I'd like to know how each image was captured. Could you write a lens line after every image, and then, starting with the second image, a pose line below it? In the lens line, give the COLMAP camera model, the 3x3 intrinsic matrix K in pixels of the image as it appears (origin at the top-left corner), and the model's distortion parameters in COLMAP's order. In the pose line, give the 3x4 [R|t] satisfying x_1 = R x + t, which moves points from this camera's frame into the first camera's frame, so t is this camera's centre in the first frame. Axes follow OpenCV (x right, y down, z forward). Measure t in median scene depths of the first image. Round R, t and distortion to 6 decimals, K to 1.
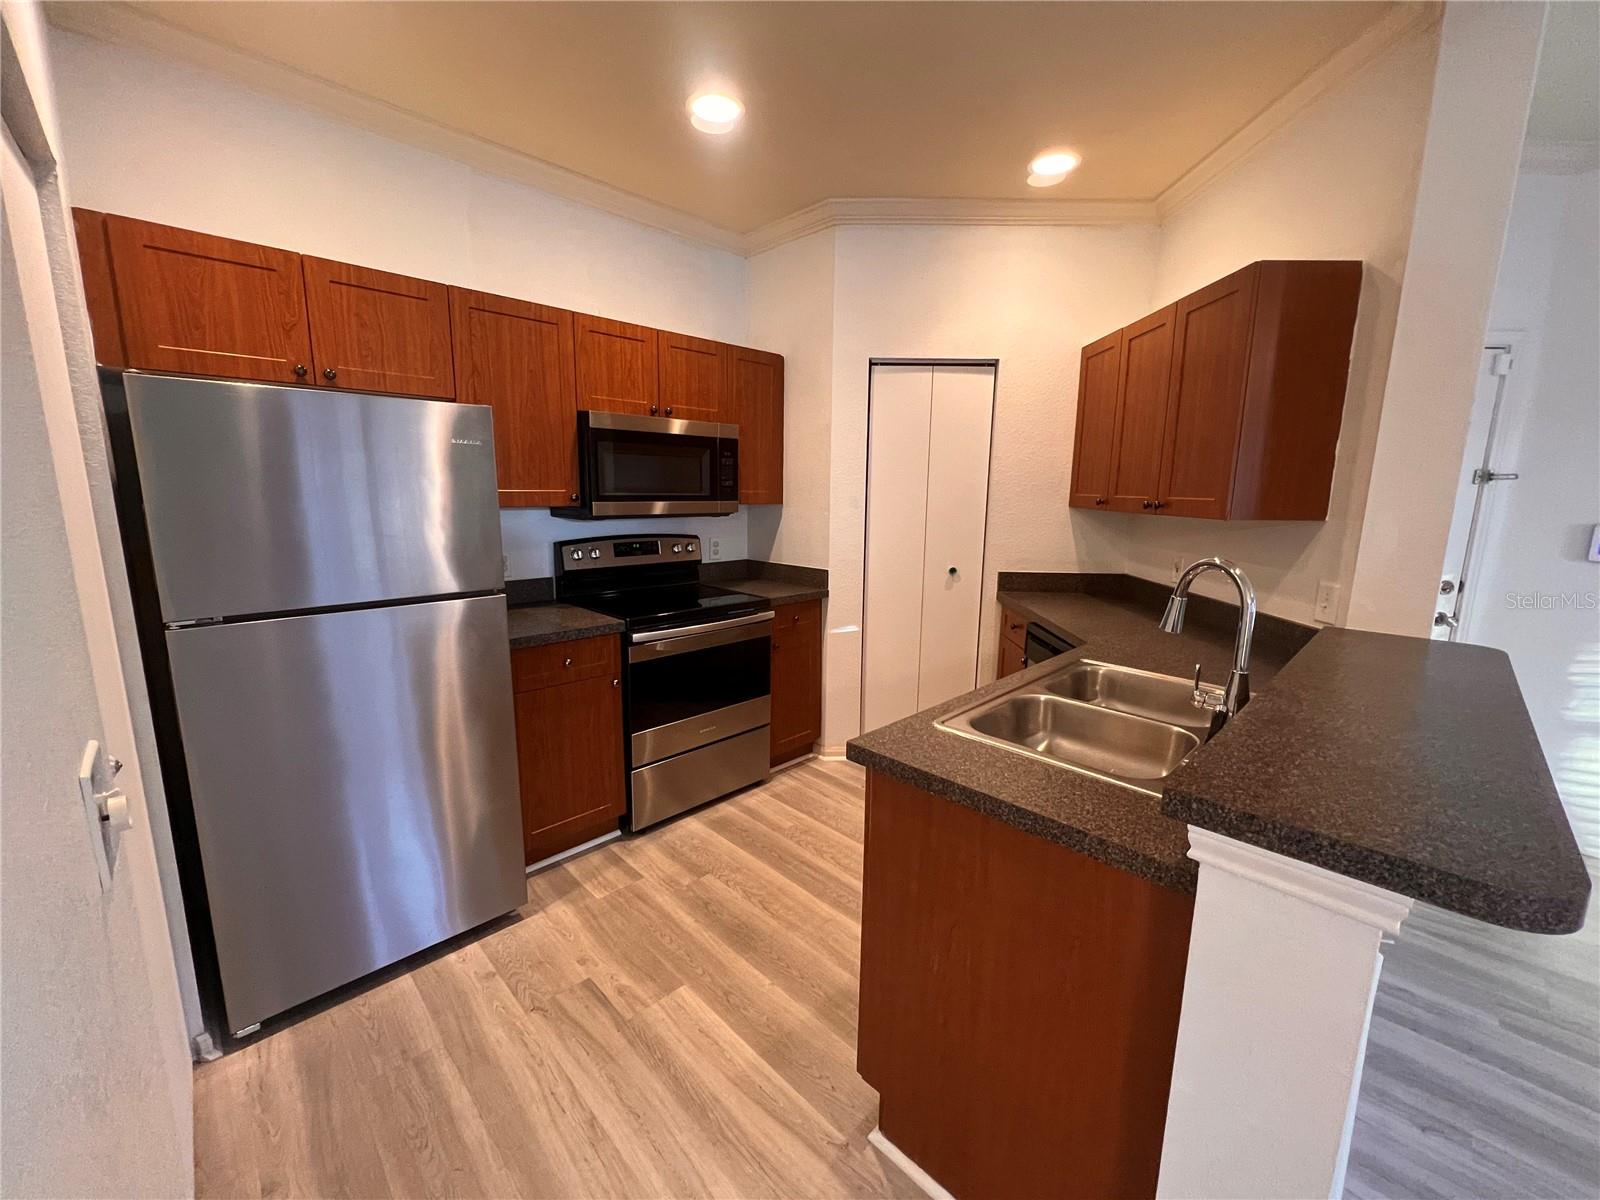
lens RADIAL K [[638.5, 0, 797.8], [0, 638.5, 599.5], [0, 0, 1]] dist [-0.001133, 0.000019]
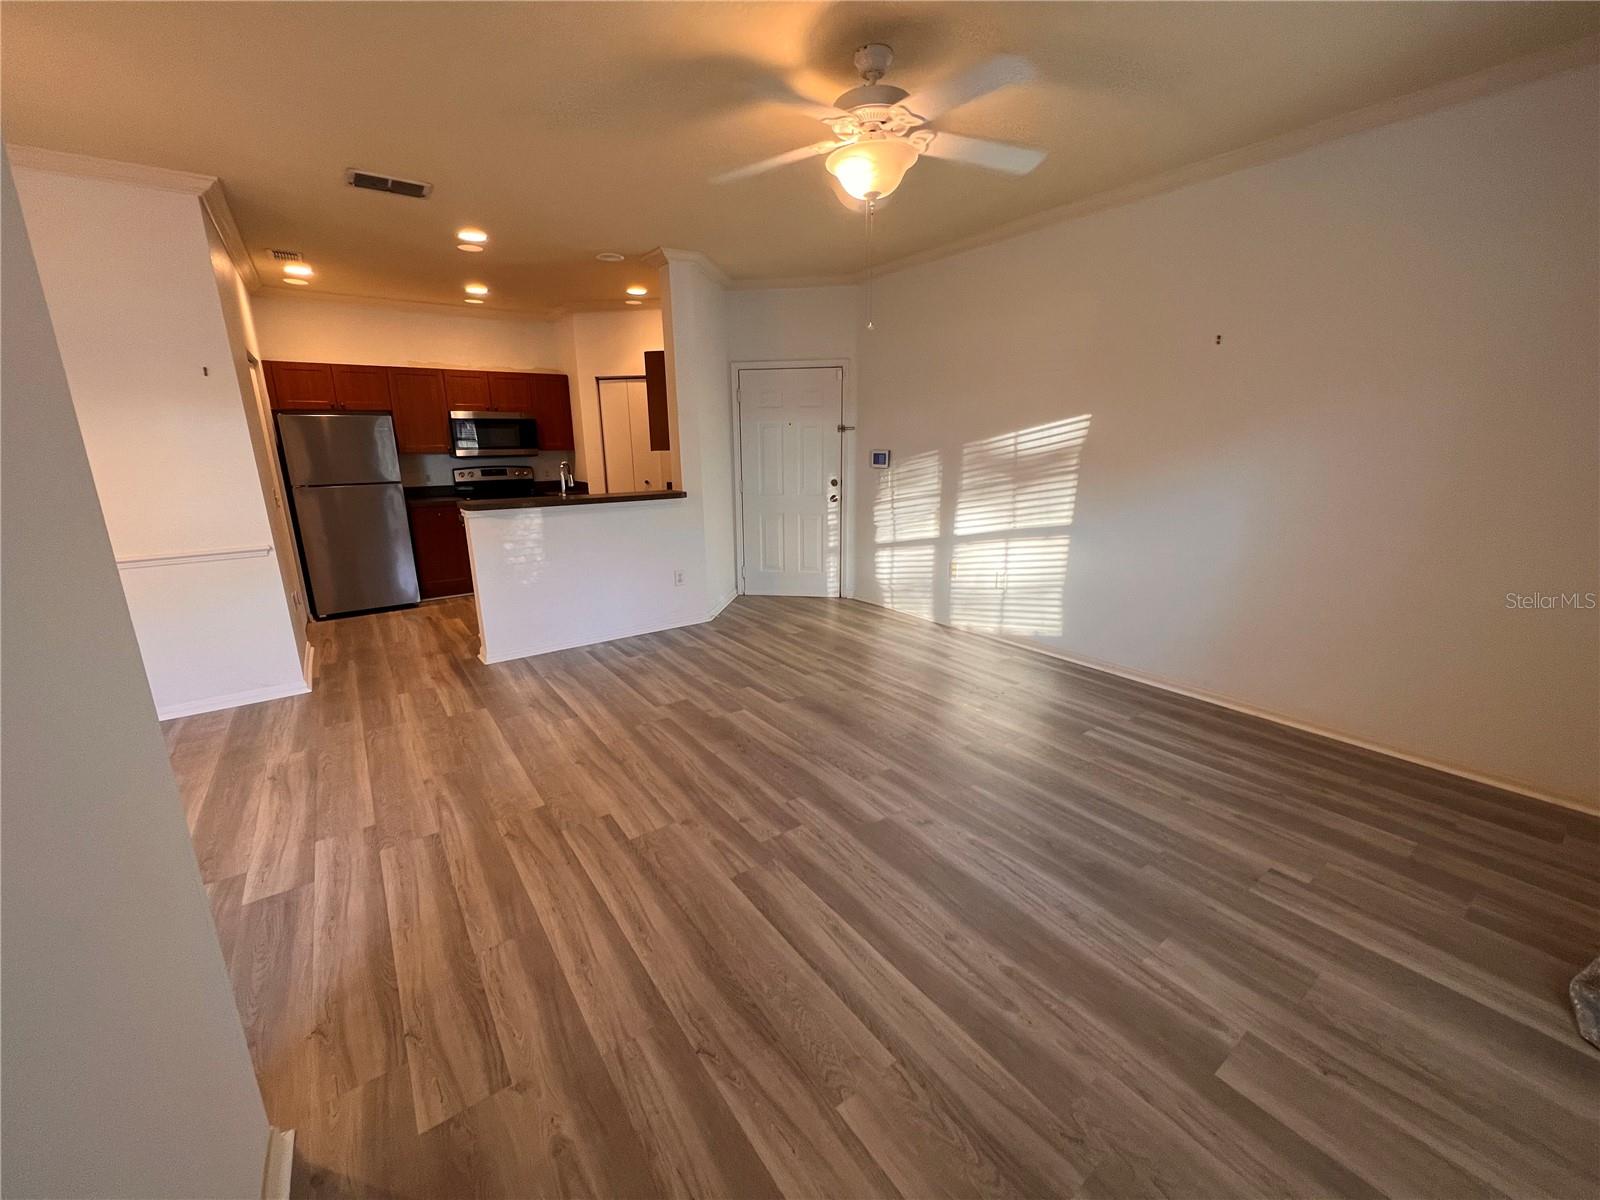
lens RADIAL K [[637.3, 0, 798.5], [0, 637.3, 596.6], [0, 0, 1]] dist [0.001210, -0.000508]
pose [[0.988239, 0.012877, -0.152374, 1.258111], [-0.002623, 0.997729, 0.067306, 0.218767], [0.152895, -0.066115, 0.986028, -1.130821]]
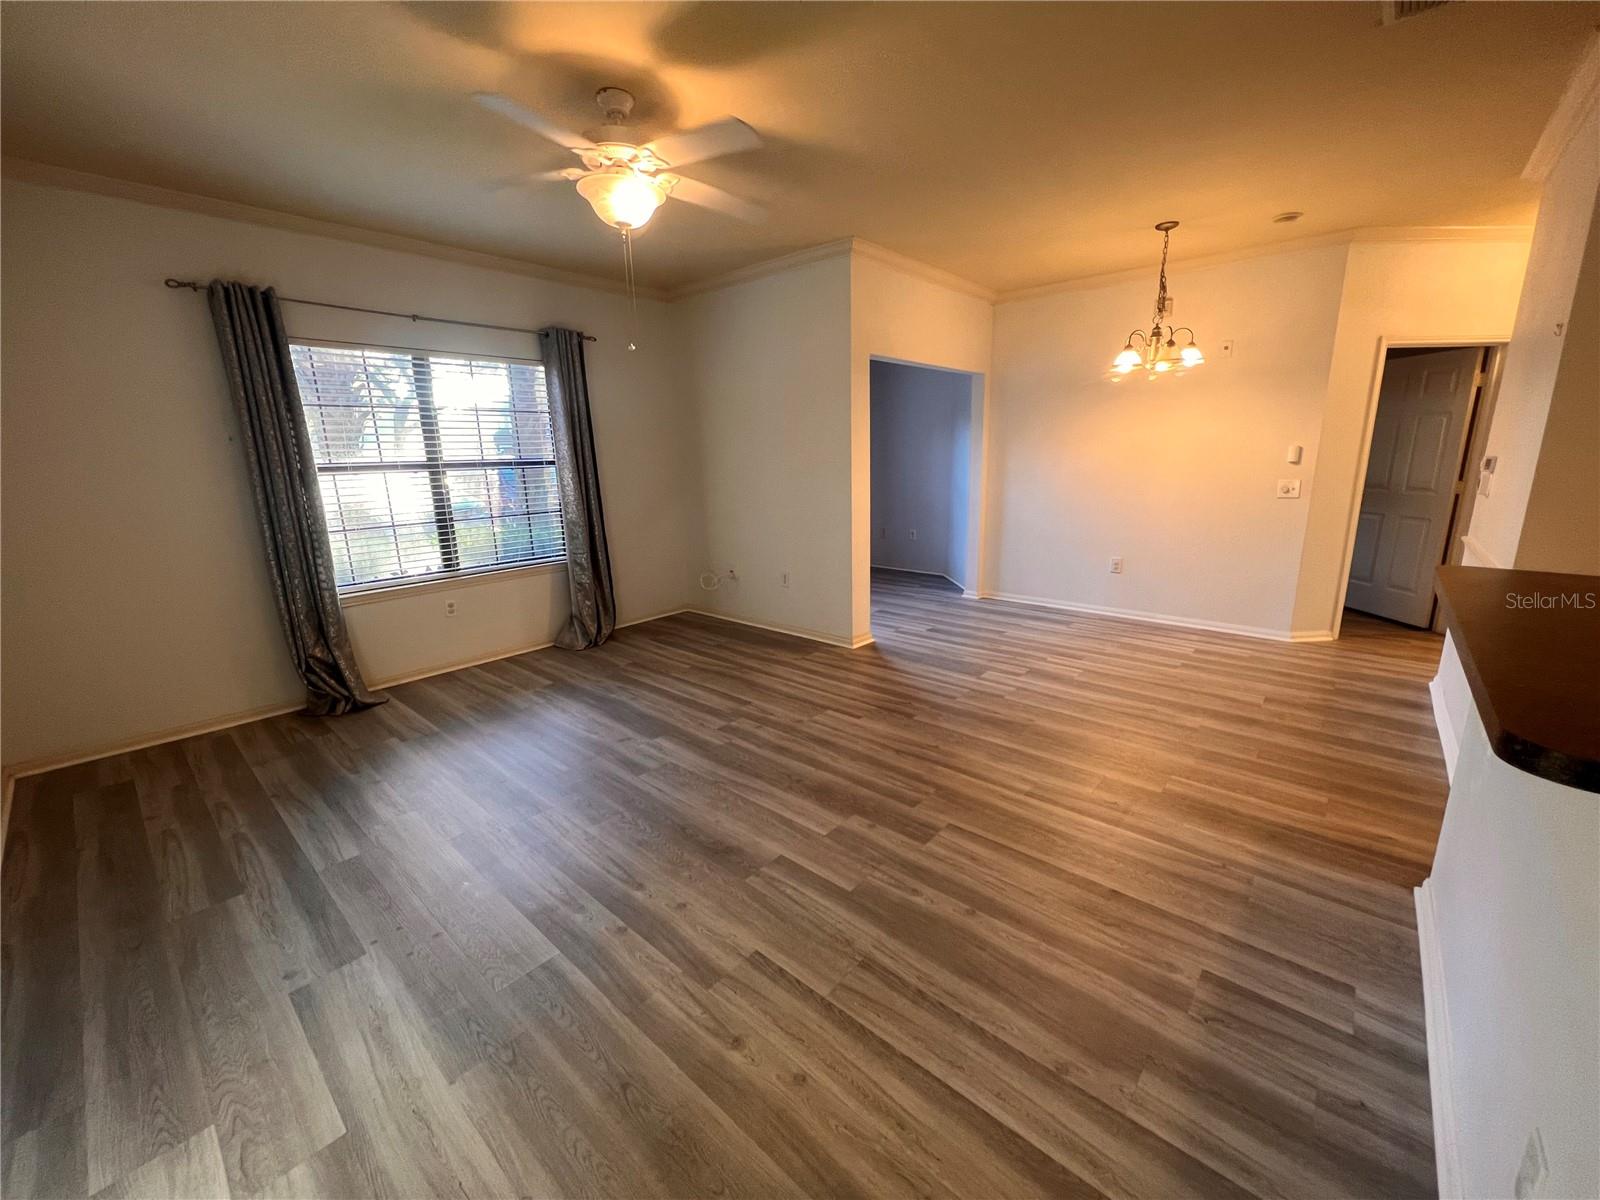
lens RADIAL K [[637.3, 0, 797.8], [0, 637.3, 595.4], [0, 0, 1]] dist [0.001210, -0.000508]
pose [[-0.997636, 0.023102, -0.064714, 1.039225], [-0.004235, 0.919327, 0.393471, -0.138655], [0.068583, 0.392815, -0.917057, 0.844719]]
